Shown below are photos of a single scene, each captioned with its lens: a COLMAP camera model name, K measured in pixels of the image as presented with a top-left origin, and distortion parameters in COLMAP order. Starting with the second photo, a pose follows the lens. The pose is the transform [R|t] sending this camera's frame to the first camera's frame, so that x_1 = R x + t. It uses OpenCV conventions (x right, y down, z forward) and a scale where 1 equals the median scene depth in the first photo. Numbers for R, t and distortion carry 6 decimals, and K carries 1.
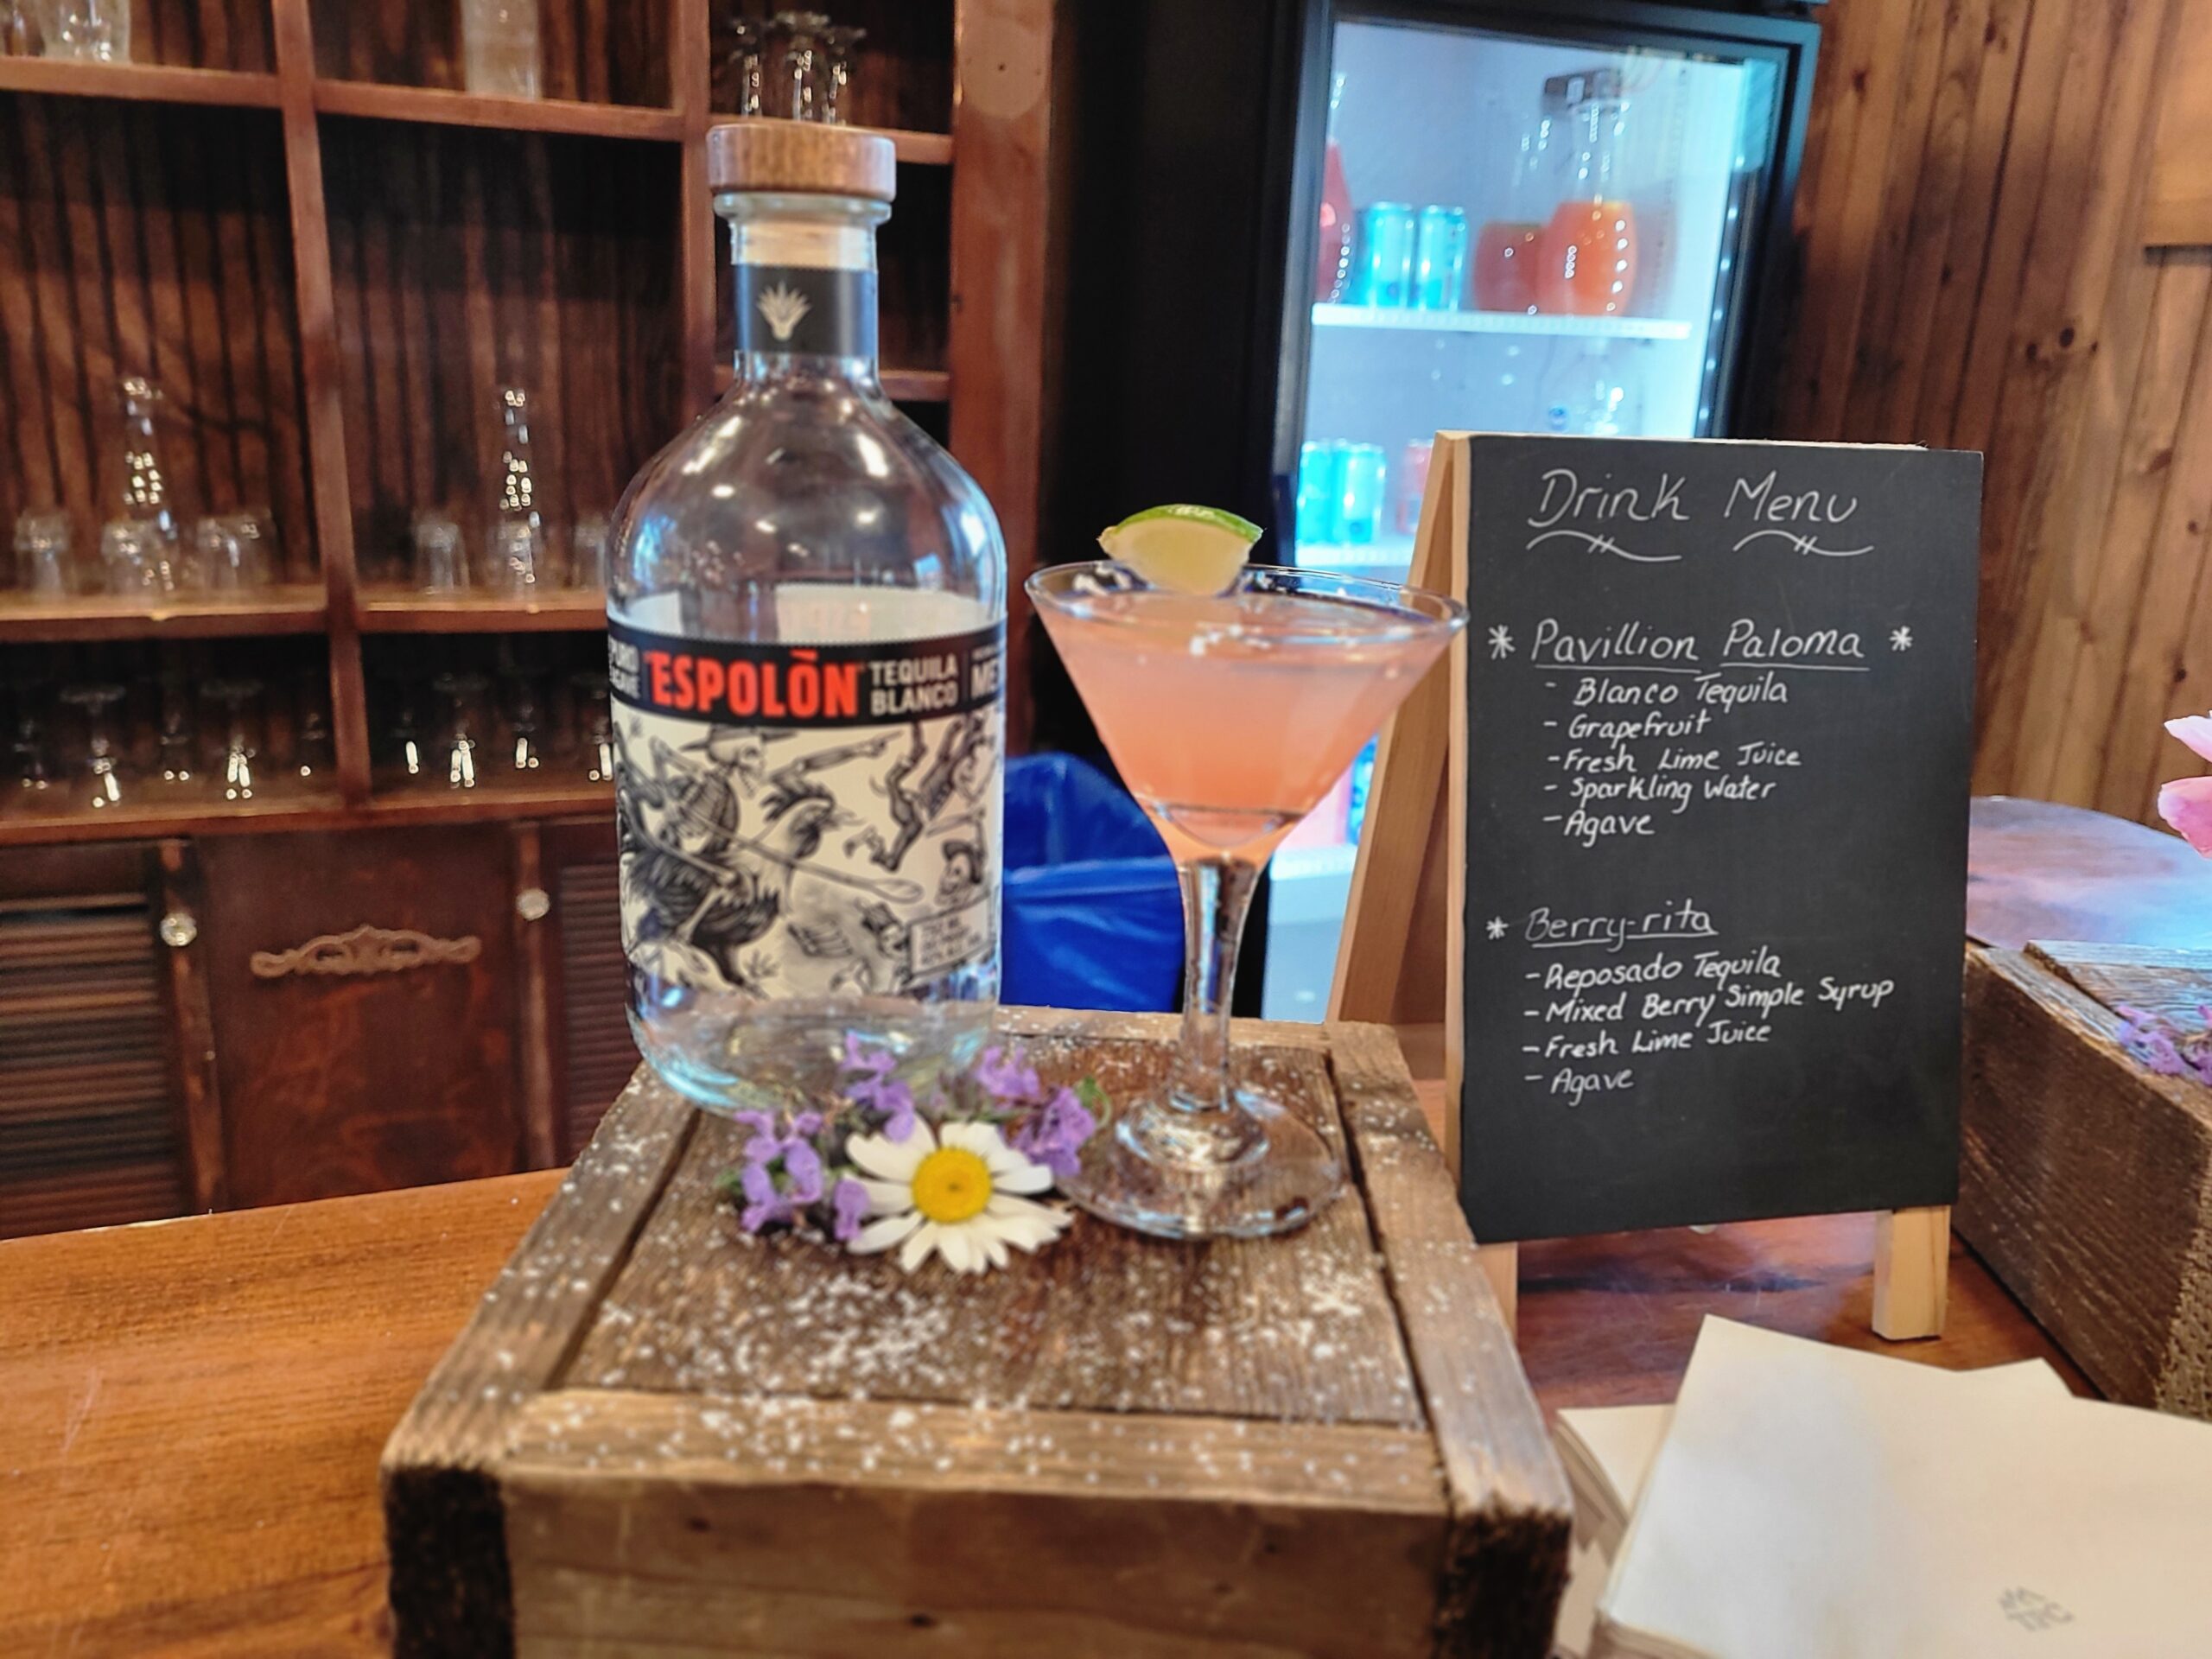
lens RADIAL K [[1706.1, 0, 1136.7], [0, 1706.1, 799.3], [0, 0, 1]] dist [0.050735, -0.041080]
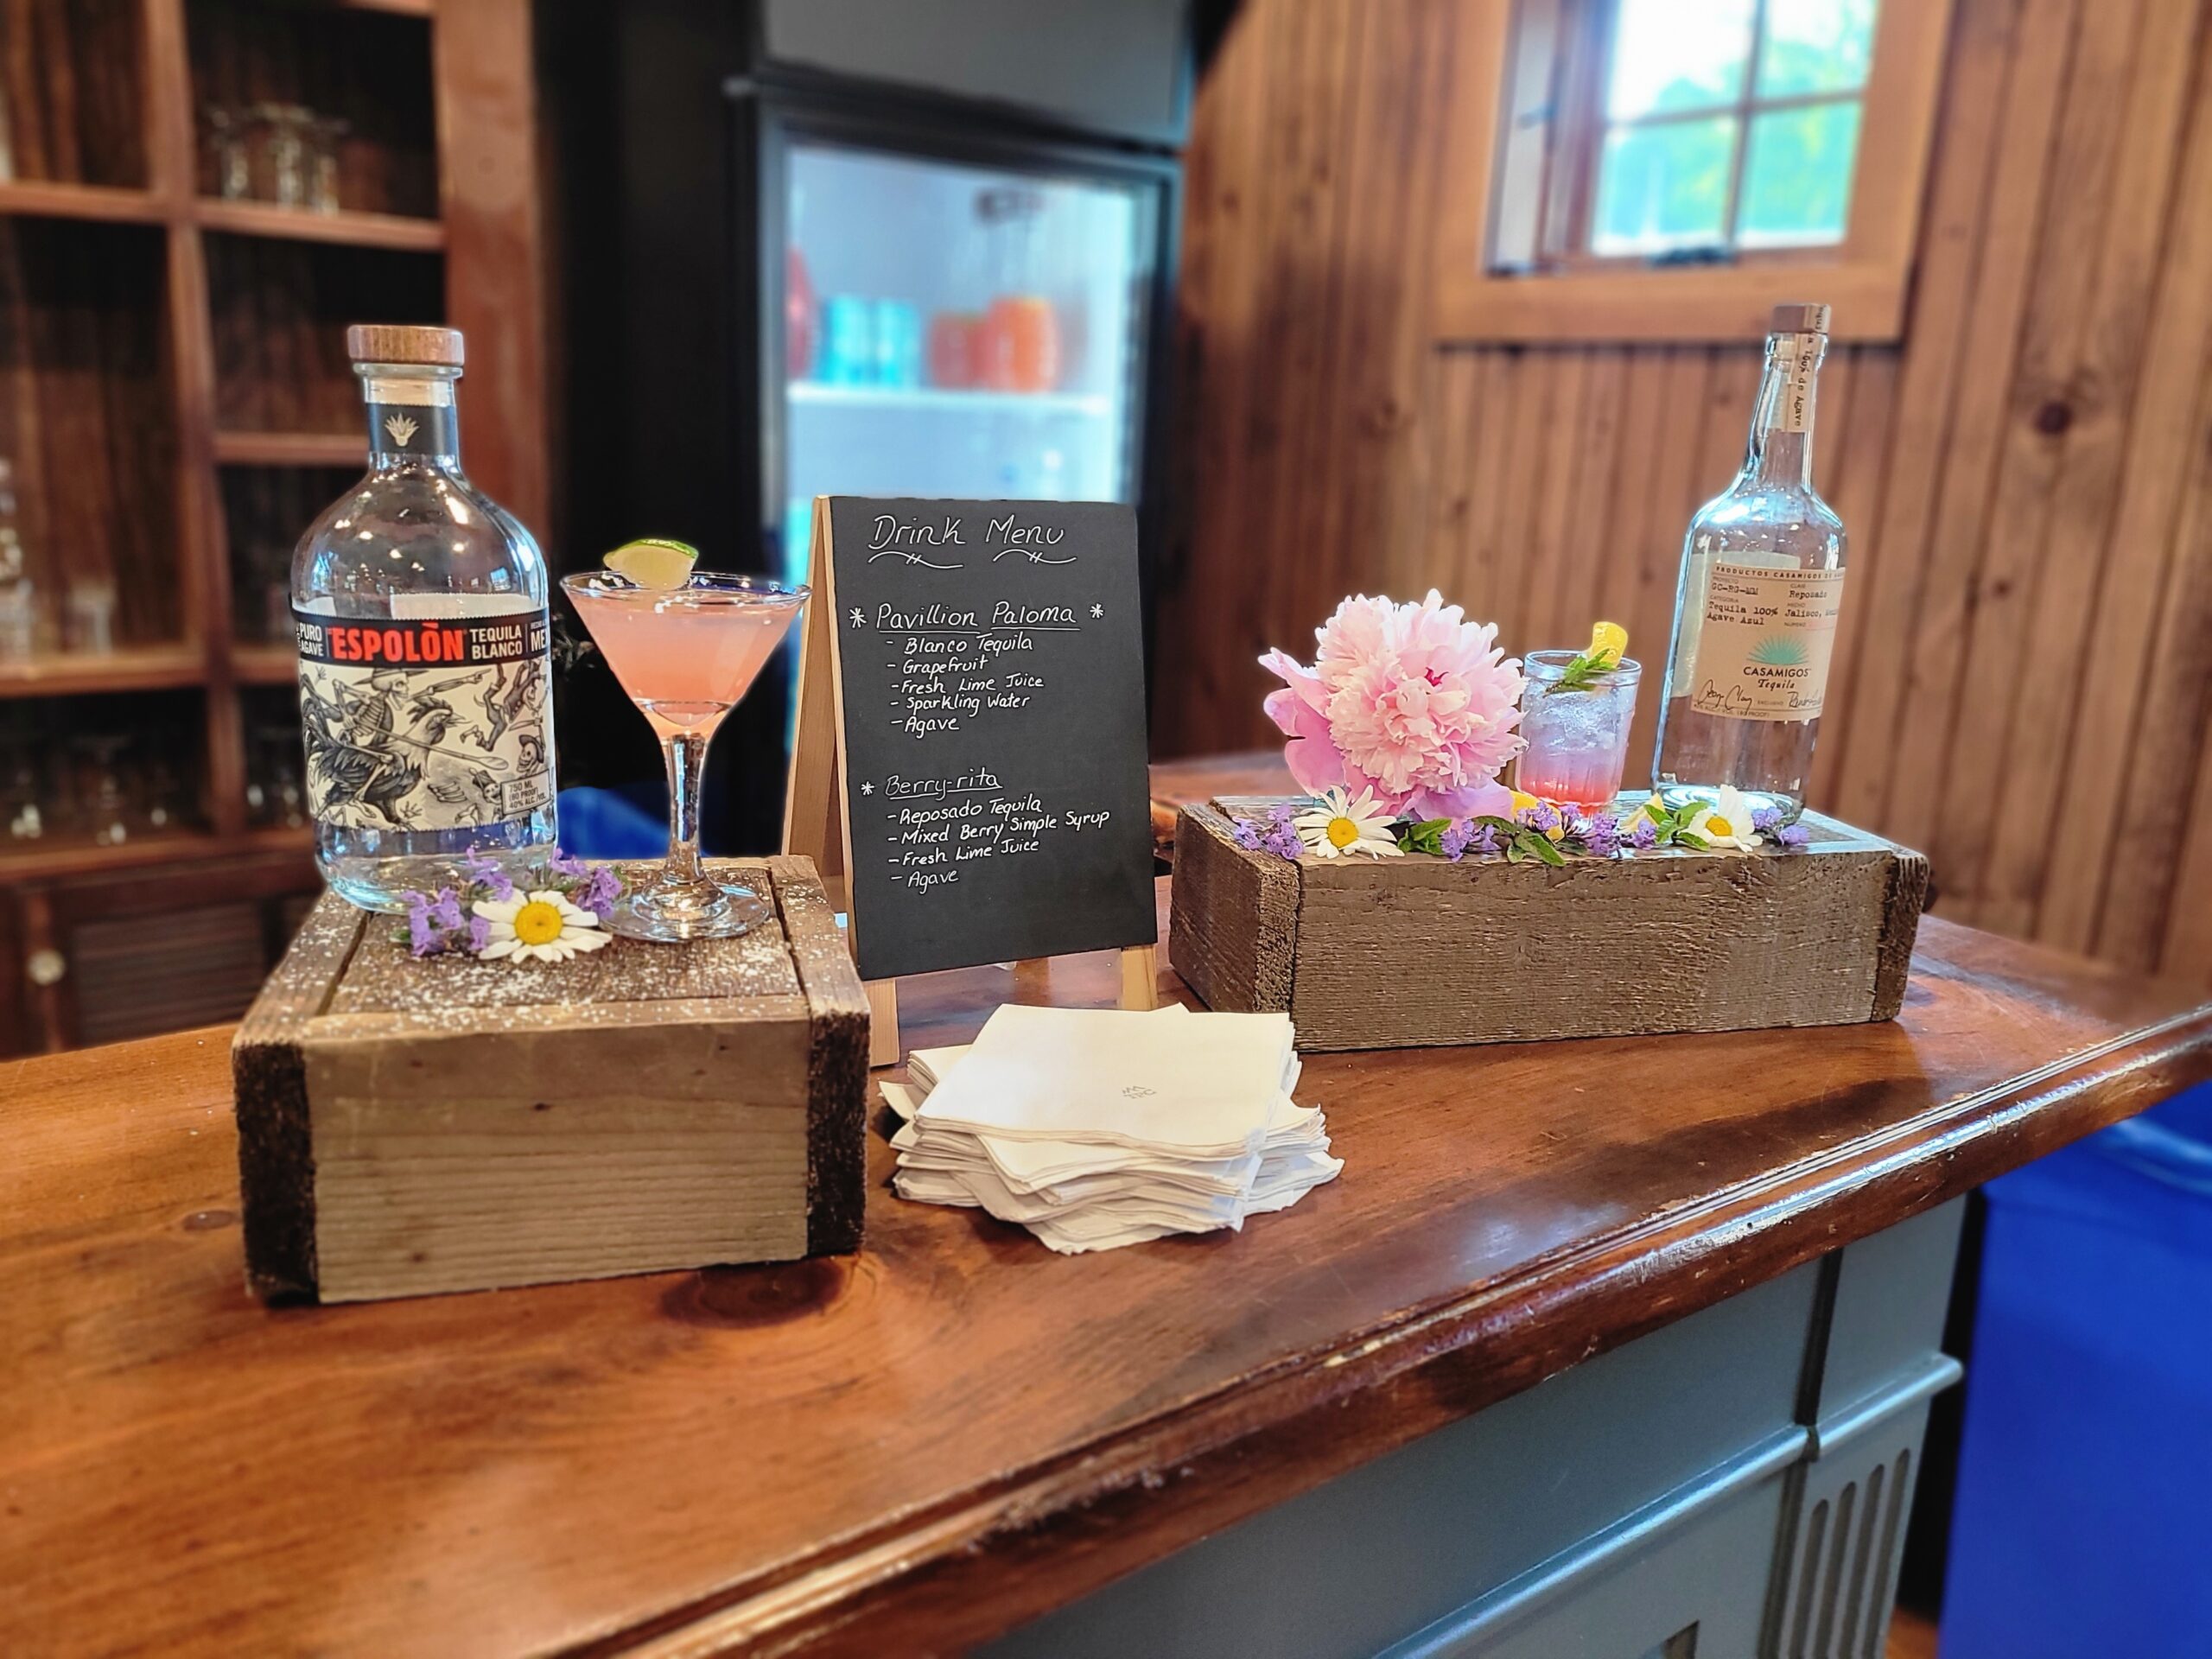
lens RADIAL K [[1680.1, 0, 1106.1], [0, 1680.1, 801.7], [0, 0, 1]] dist [0.046805, -0.005472]
pose [[0.965764, -0.062657, 0.251744, 0.020379], [0.069862, 0.997361, -0.019777, 0.135362], [-0.249840, 0.036687, 0.967592, -0.642182]]
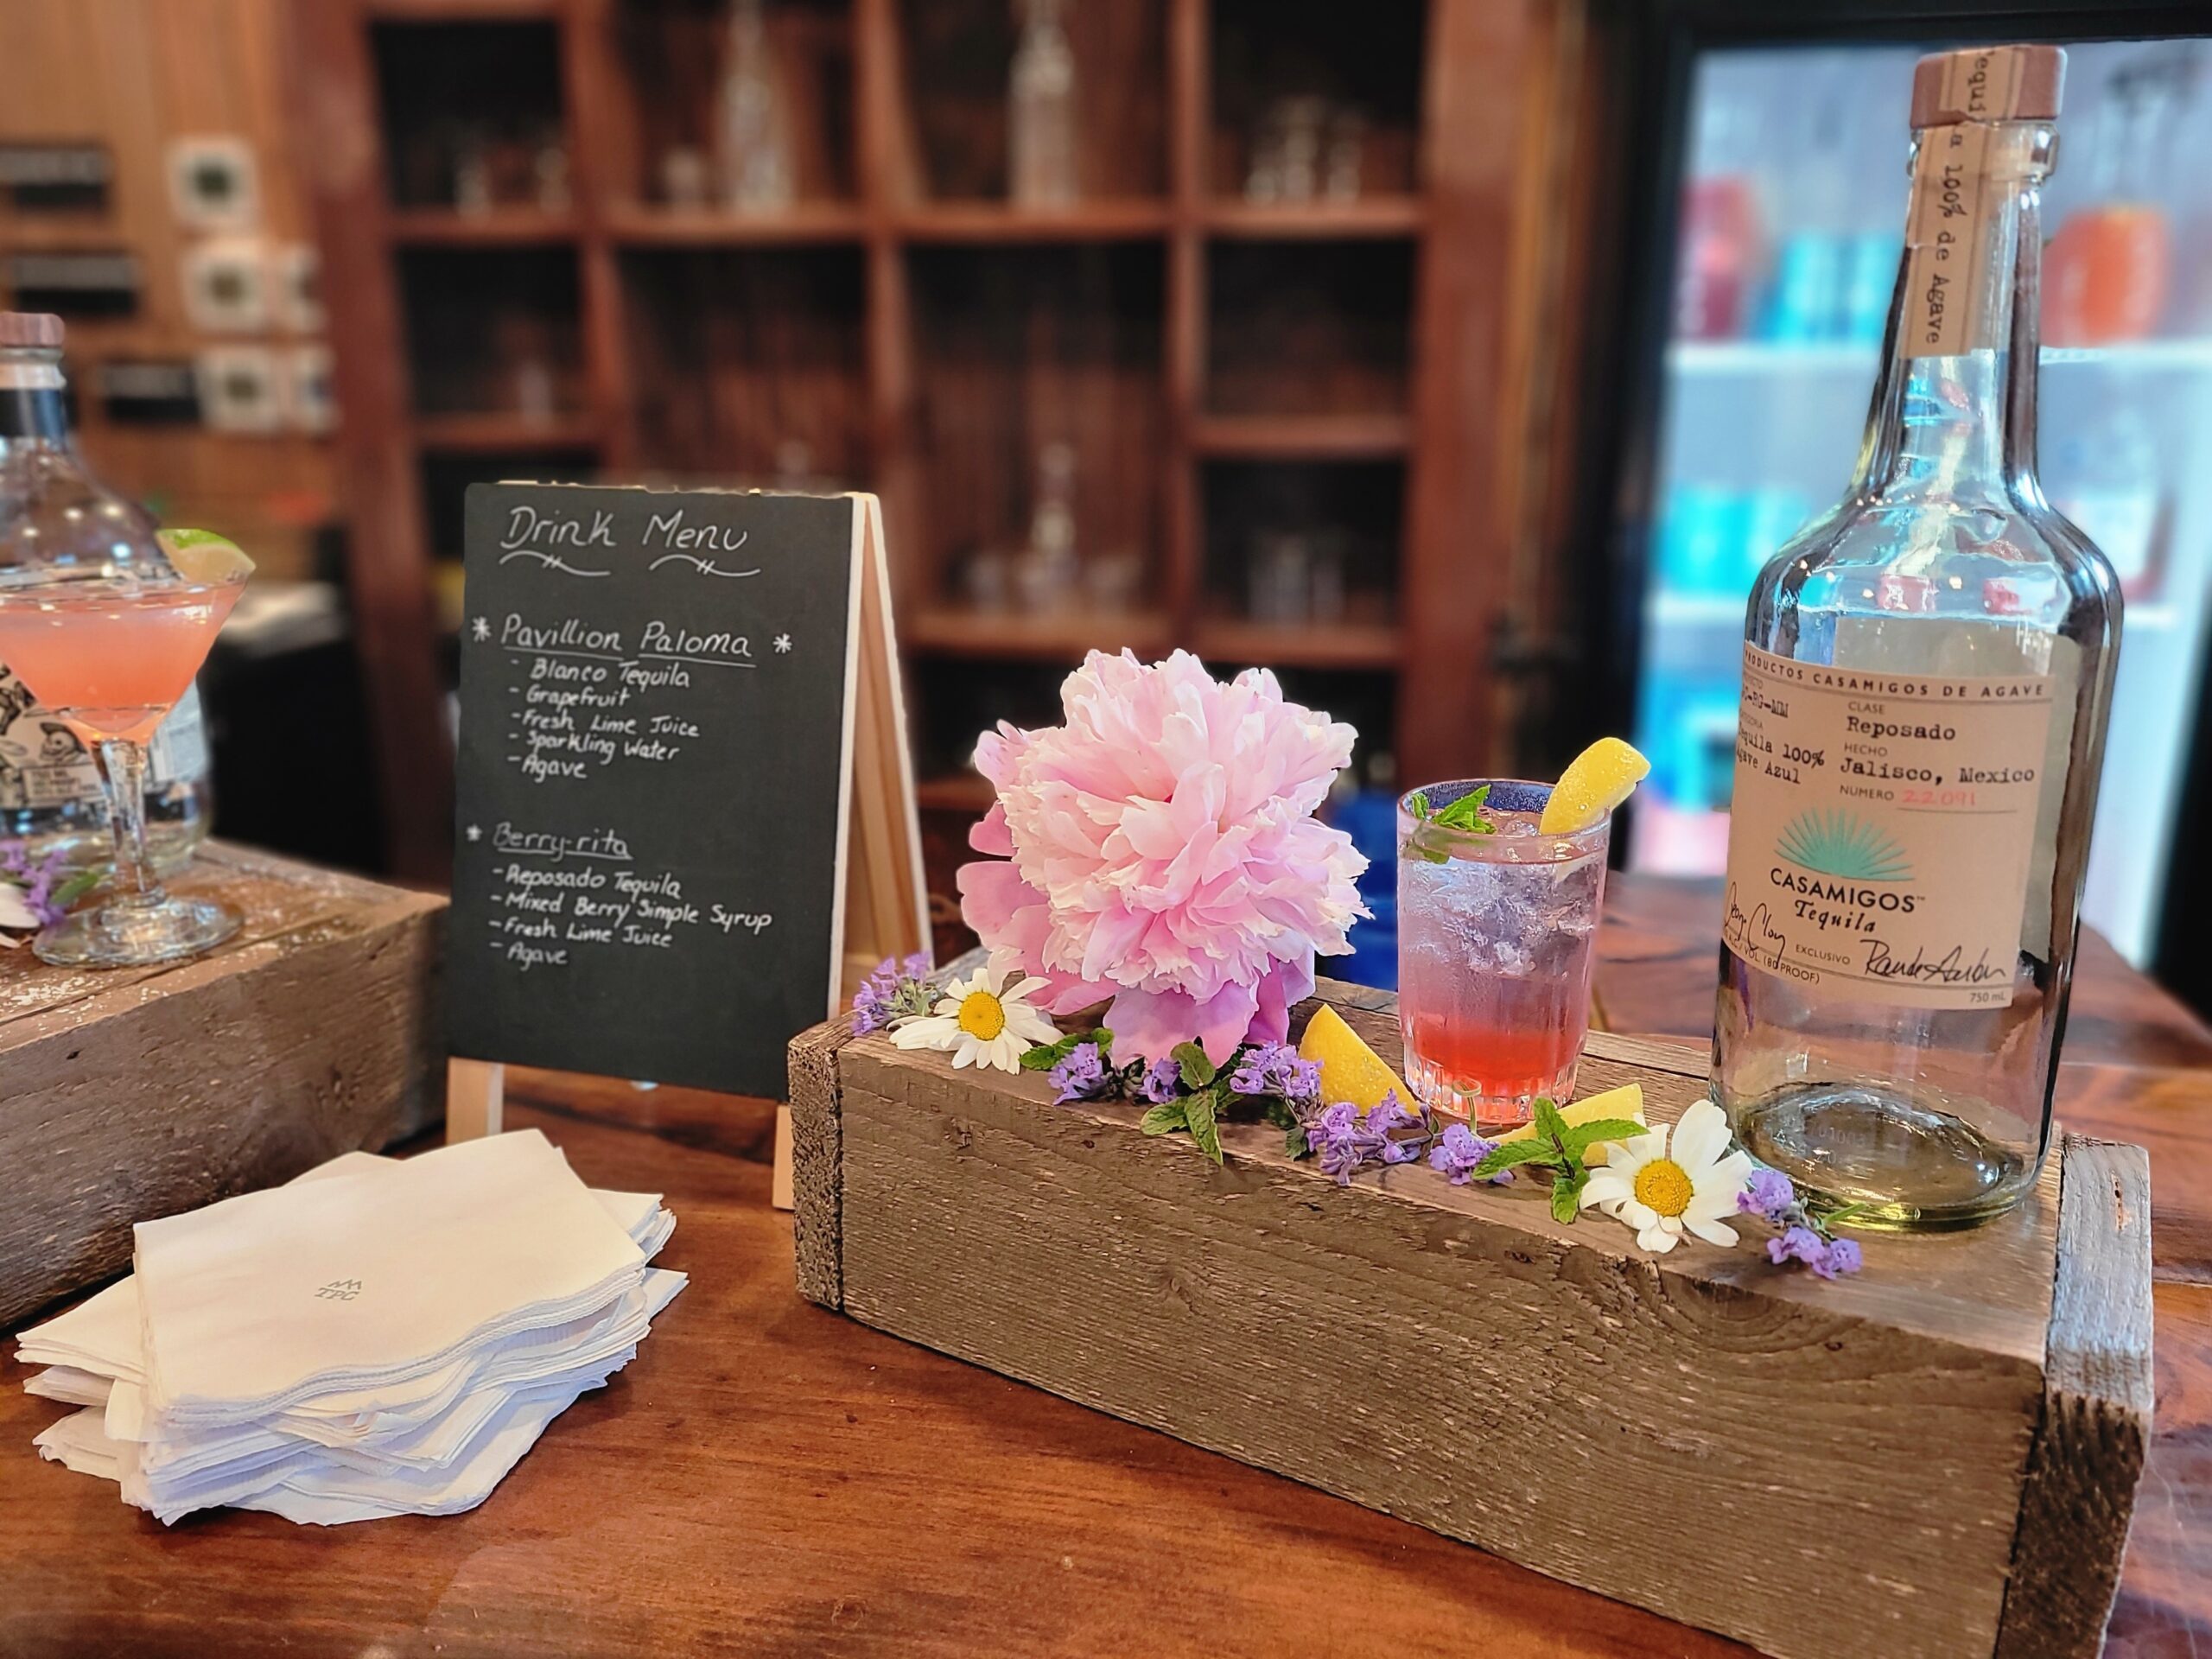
lens RADIAL K [[1698.0, 0, 1071.9], [0, 1698.0, 819.2], [0, 0, 1]] dist [0.058441, -0.034760]
pose [[0.858406, 0.090785, -0.504874, 1.320443], [-0.099862, 0.994960, 0.009122, 0.002327], [0.503157, 0.042587, 0.863145, 0.036498]]
